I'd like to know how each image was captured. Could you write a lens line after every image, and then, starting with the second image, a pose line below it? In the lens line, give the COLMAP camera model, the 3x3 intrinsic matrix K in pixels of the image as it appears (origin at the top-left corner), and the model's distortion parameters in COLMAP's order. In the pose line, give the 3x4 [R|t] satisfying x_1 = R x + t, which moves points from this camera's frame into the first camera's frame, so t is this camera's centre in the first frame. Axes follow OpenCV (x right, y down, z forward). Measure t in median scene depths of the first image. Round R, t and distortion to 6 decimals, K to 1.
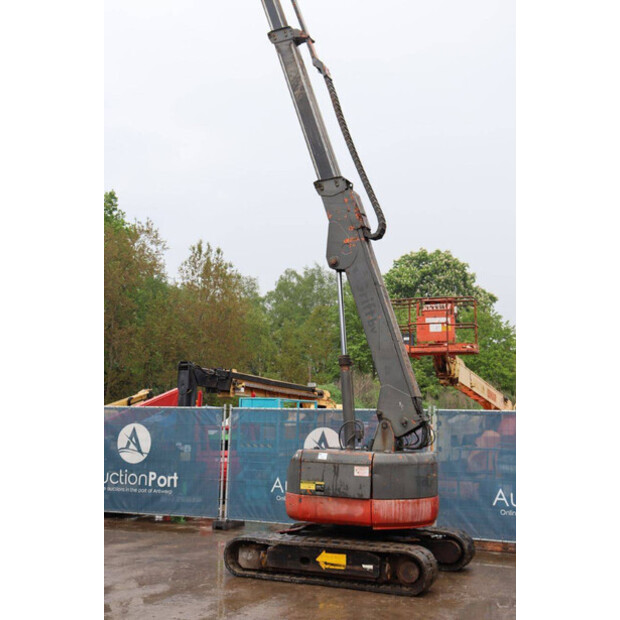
lens RADIAL K [[820.4, 0, 309.6], [0, 820.4, 295.1], [0, 0, 1]] dist [0.019064, 0.050753]
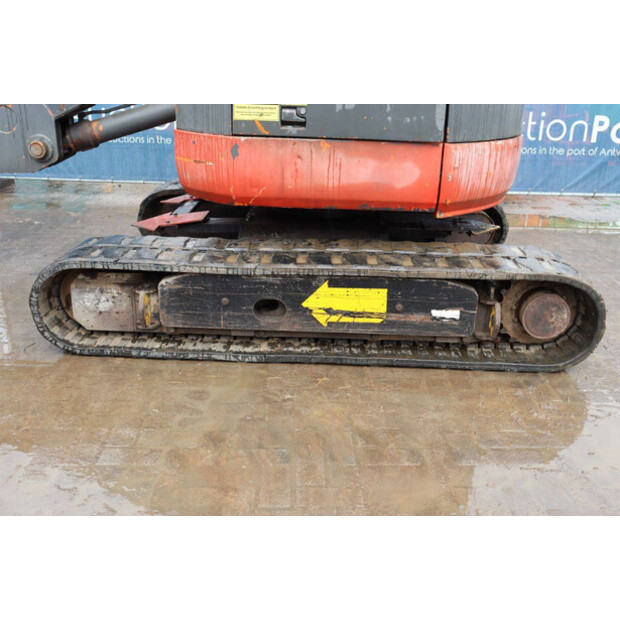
lens RADIAL K [[640.6, 0, 310.0], [0, 640.6, 310.0], [0, 0, 1]] dist [-0.065643, 0.108805]
pose [[0.919784, -0.137427, 0.367575, -0.093782], [-0.065611, 0.869636, 0.489313, 0.169086], [-0.386902, -0.474179, 0.790861, 0.724615]]
